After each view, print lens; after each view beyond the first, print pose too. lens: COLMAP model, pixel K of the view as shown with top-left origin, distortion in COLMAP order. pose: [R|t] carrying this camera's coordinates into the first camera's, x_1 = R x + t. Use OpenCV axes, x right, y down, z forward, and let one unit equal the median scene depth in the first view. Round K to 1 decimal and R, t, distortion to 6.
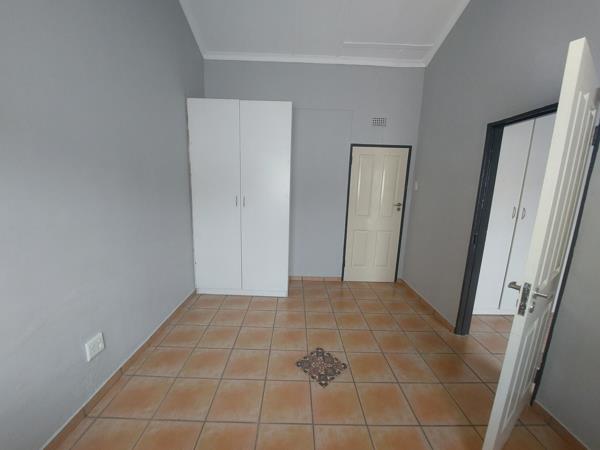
lens RADIAL K [[243.5, 0, 299.0], [0, 243.5, 228.1], [0, 0, 1]] dist [0.001314, -0.005999]
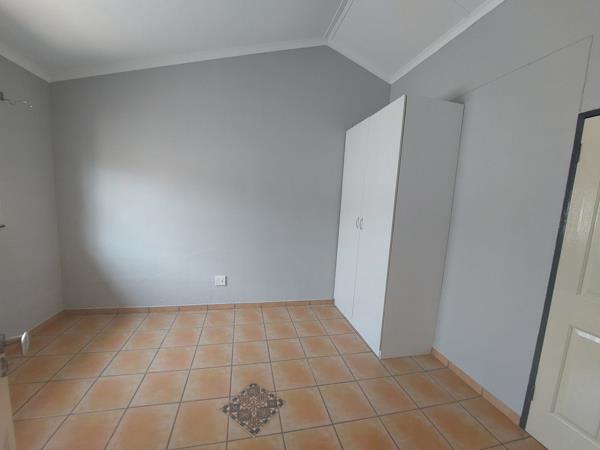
lens RADIAL K [[243.5, 0, 299.0], [0, 243.5, 228.1], [0, 0, 1]] dist [0.001314, -0.005999]
pose [[0.197131, 0.088872, -0.976341, 0.775302], [-0.213715, 0.975828, 0.045675, -0.105417], [0.956800, 0.199654, 0.211359, 0.723058]]
